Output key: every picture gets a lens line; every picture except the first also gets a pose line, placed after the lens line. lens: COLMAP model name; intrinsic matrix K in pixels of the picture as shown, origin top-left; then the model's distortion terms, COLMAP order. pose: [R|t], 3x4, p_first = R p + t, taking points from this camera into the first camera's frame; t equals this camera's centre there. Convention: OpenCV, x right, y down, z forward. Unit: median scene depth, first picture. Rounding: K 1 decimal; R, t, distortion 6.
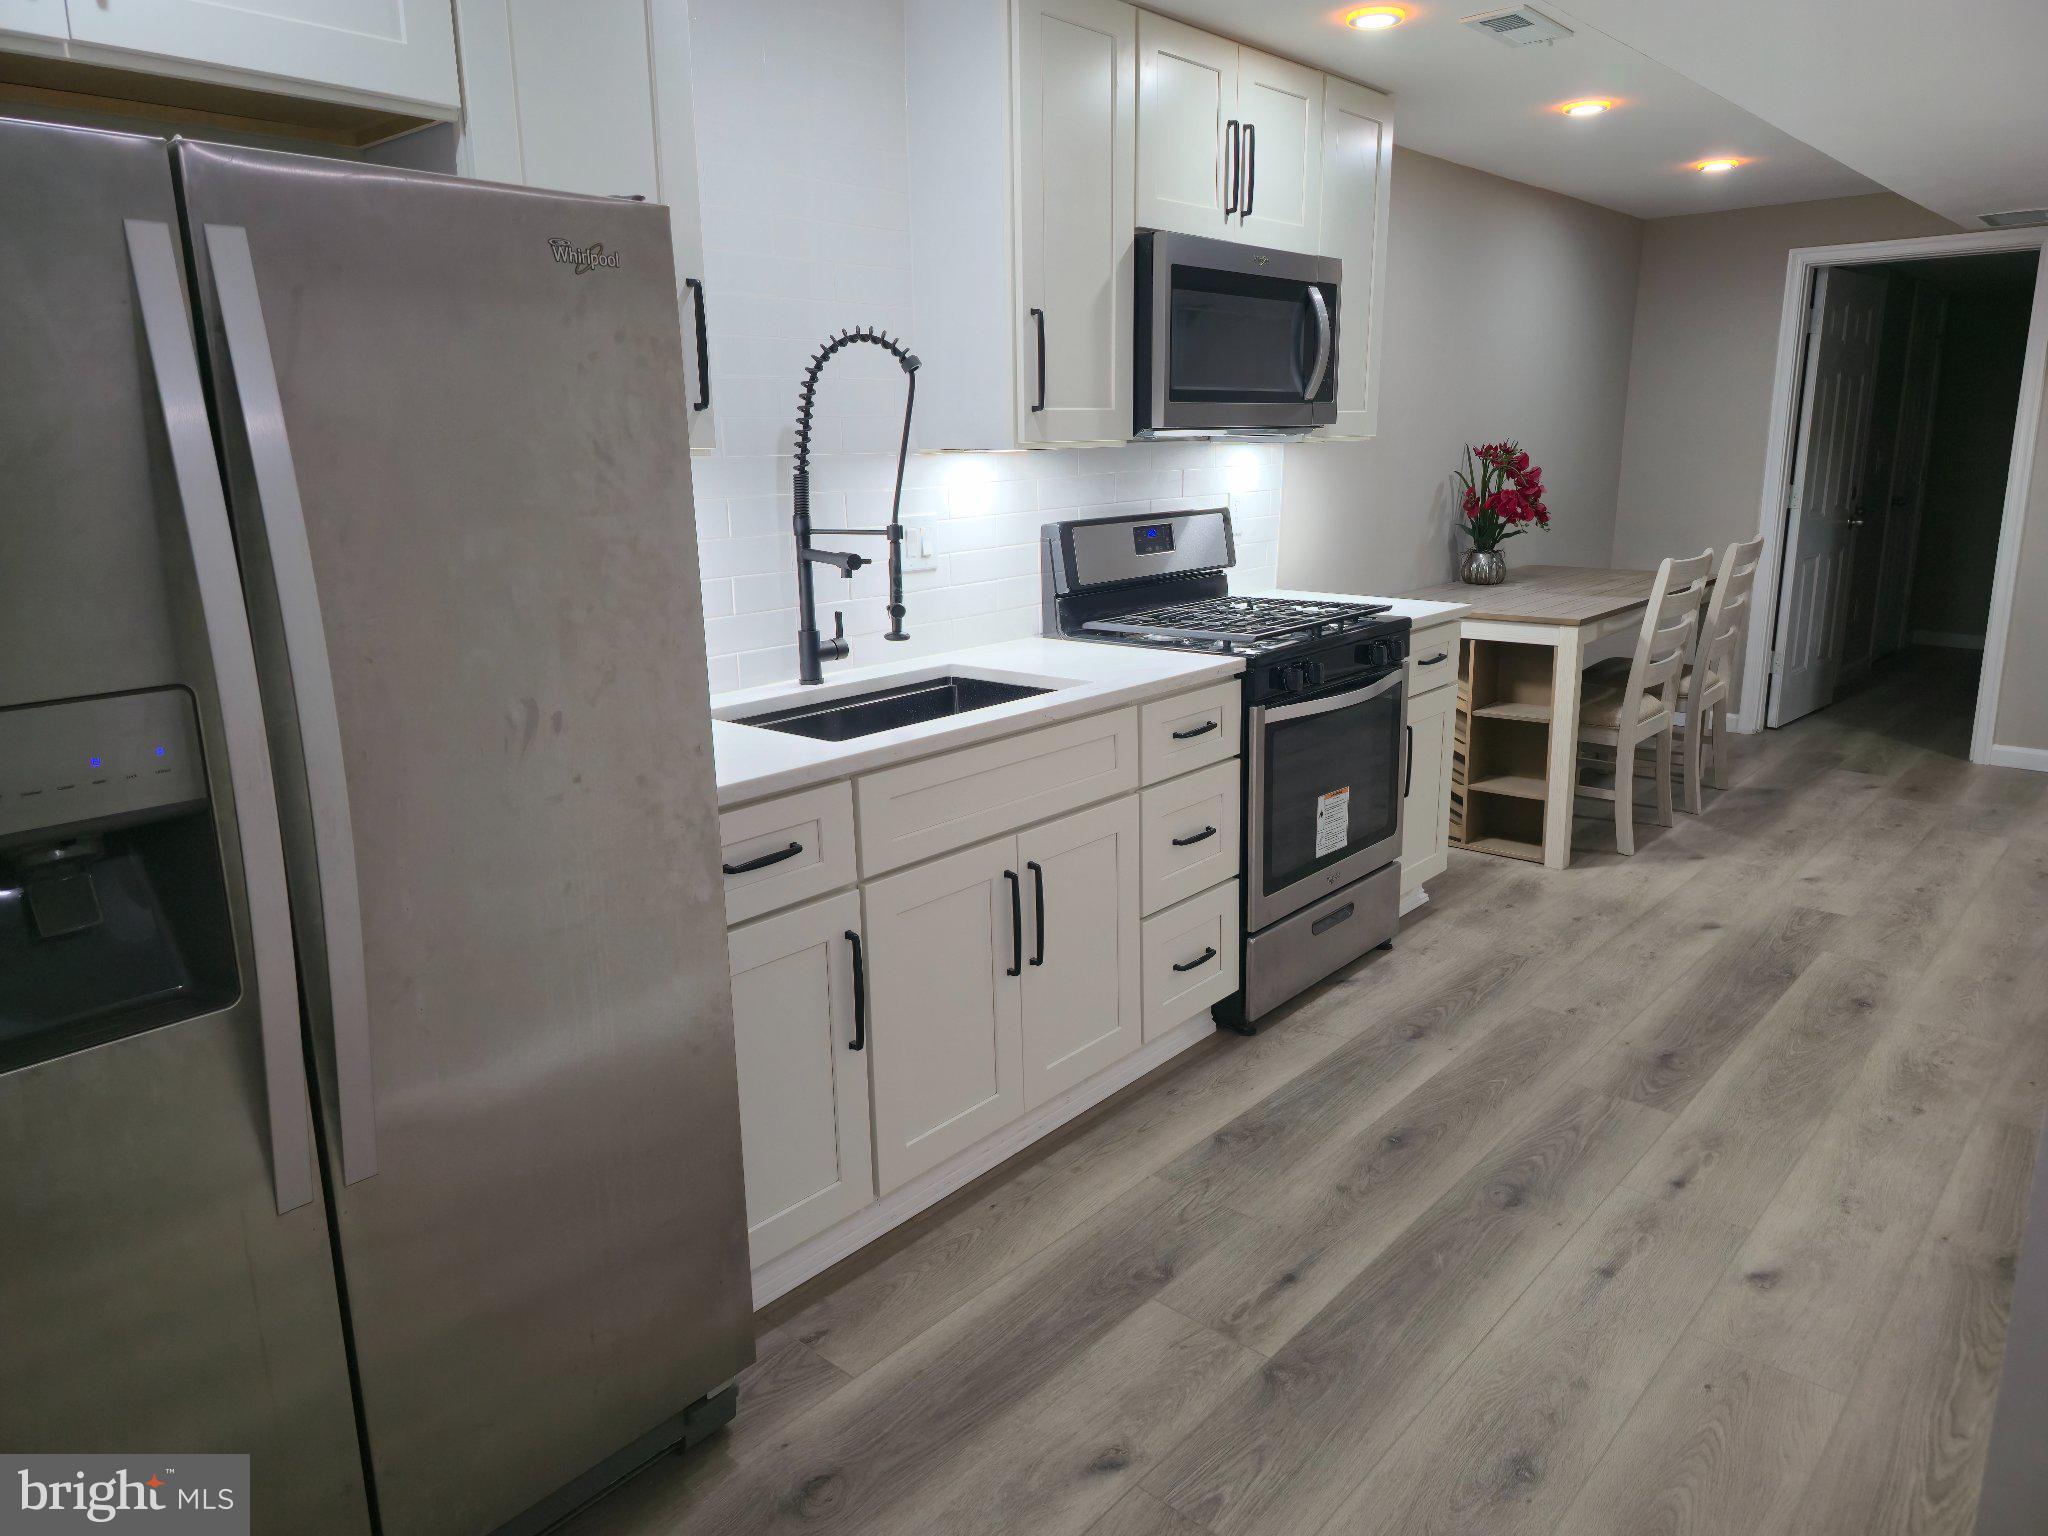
lens RADIAL K [[1339.8, 0, 1041.7], [0, 1339.8, 742.4], [0, 0, 1]] dist [0.095679, -0.124517]
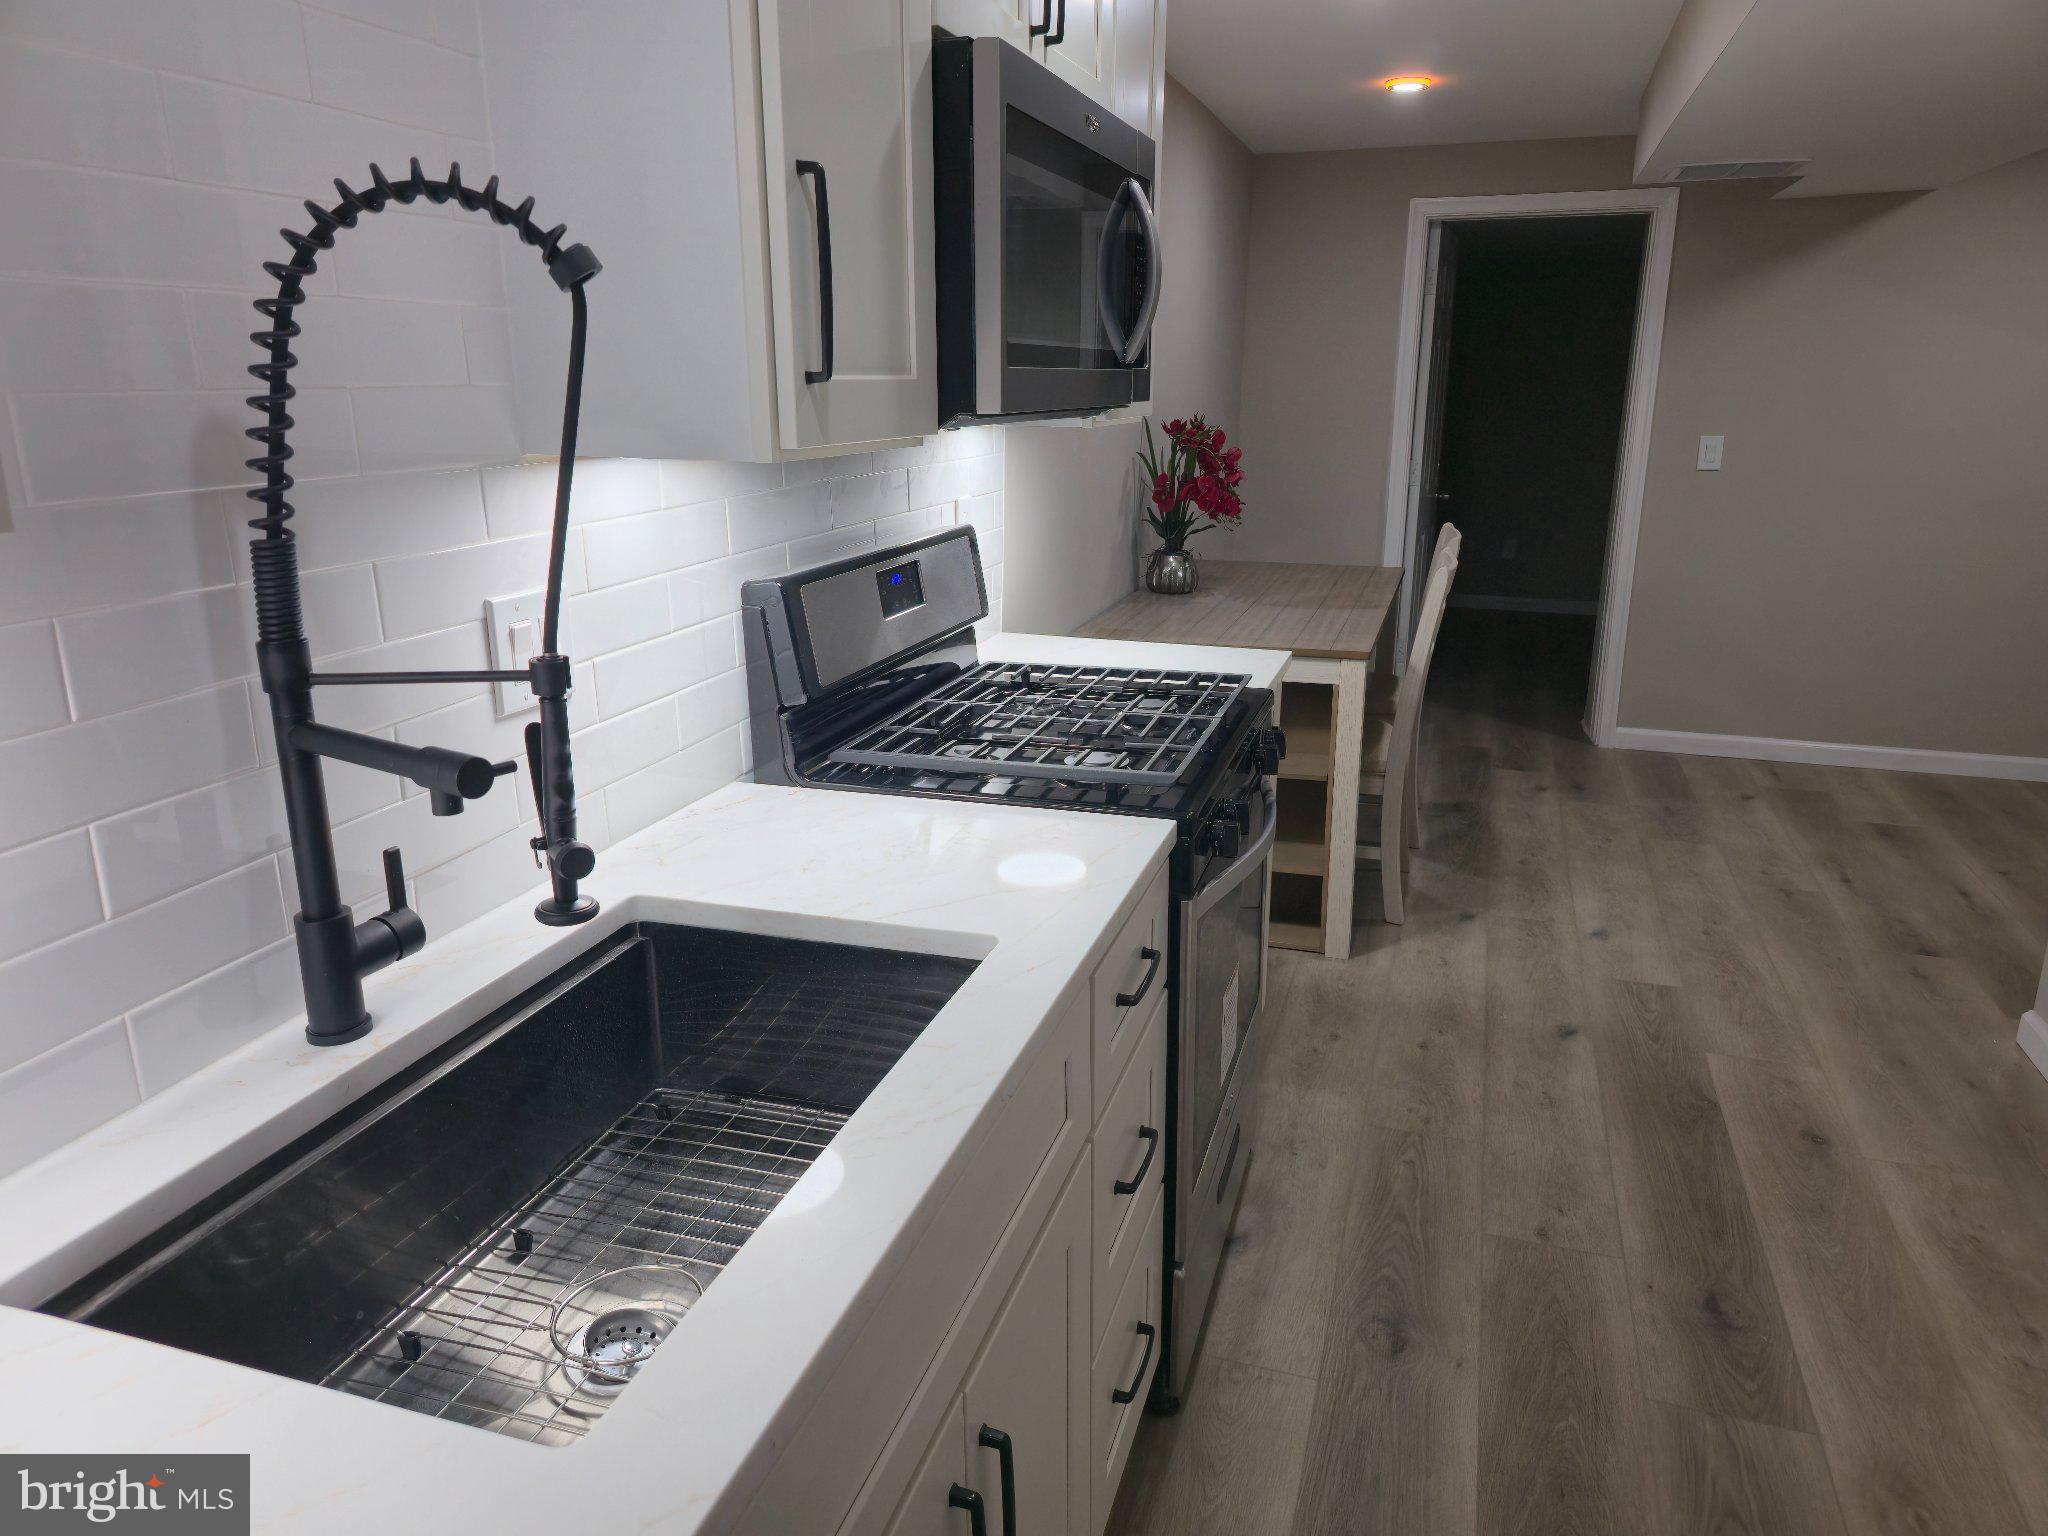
lens RADIAL K [[1339.8, 0, 1041.7], [0, 1339.8, 742.4], [0, 0, 1]] dist [0.095679, -0.124517]
pose [[0.914978, -0.089752, 0.393395, -0.118142], [0.074516, 0.995764, 0.053867, -0.126560], [-0.396563, -0.019972, 0.917790, 0.479652]]
